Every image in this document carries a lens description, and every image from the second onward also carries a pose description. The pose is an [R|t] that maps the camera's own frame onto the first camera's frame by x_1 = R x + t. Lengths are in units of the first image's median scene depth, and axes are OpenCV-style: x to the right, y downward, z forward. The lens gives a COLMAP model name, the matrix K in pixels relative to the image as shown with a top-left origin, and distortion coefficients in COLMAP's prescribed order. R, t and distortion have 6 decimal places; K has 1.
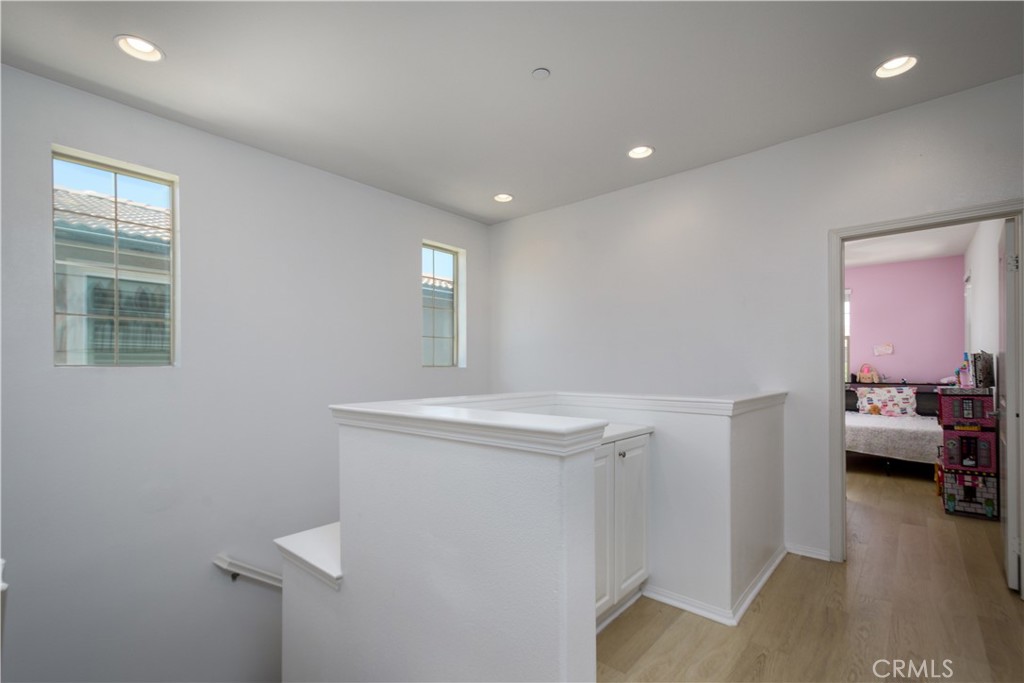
lens RADIAL K [[470.4, 0, 510.7], [0, 470.4, 341.9], [0, 0, 1]] dist [-0.000817, 0.000205]
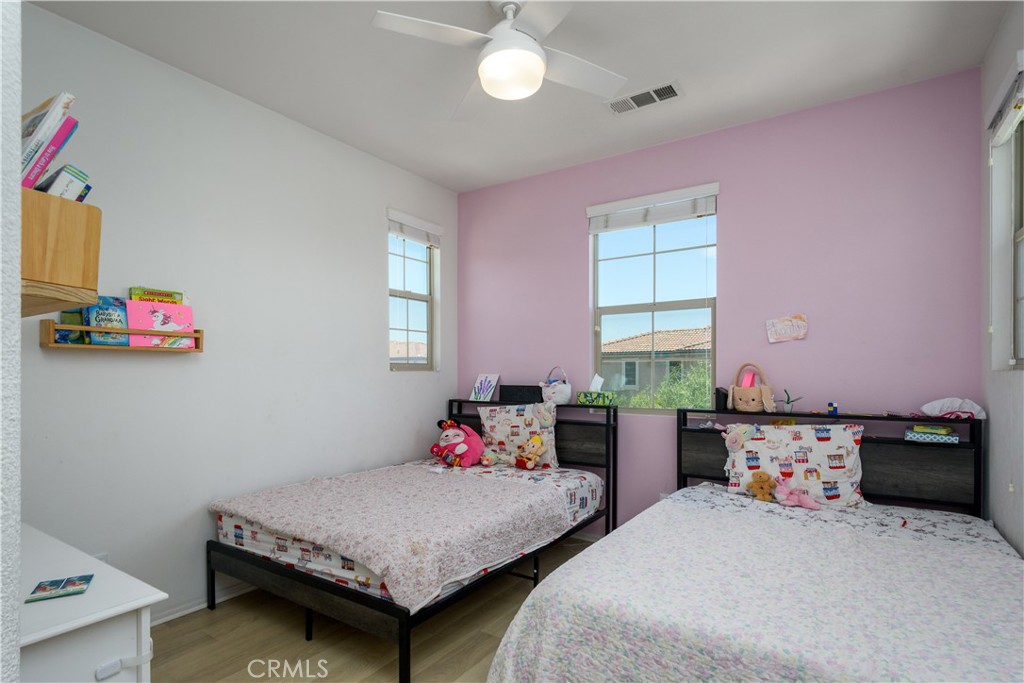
lens RADIAL K [[533.9, 0, 512.9], [0, 533.9, 344.0], [0, 0, 1]] dist [-0.003527, -0.000372]
pose [[0.990696, 0.006671, 0.135930, 0.521227], [-0.006085, 0.999970, -0.004729, 0.035042], [-0.135957, 0.003857, 0.990707, 0.608025]]
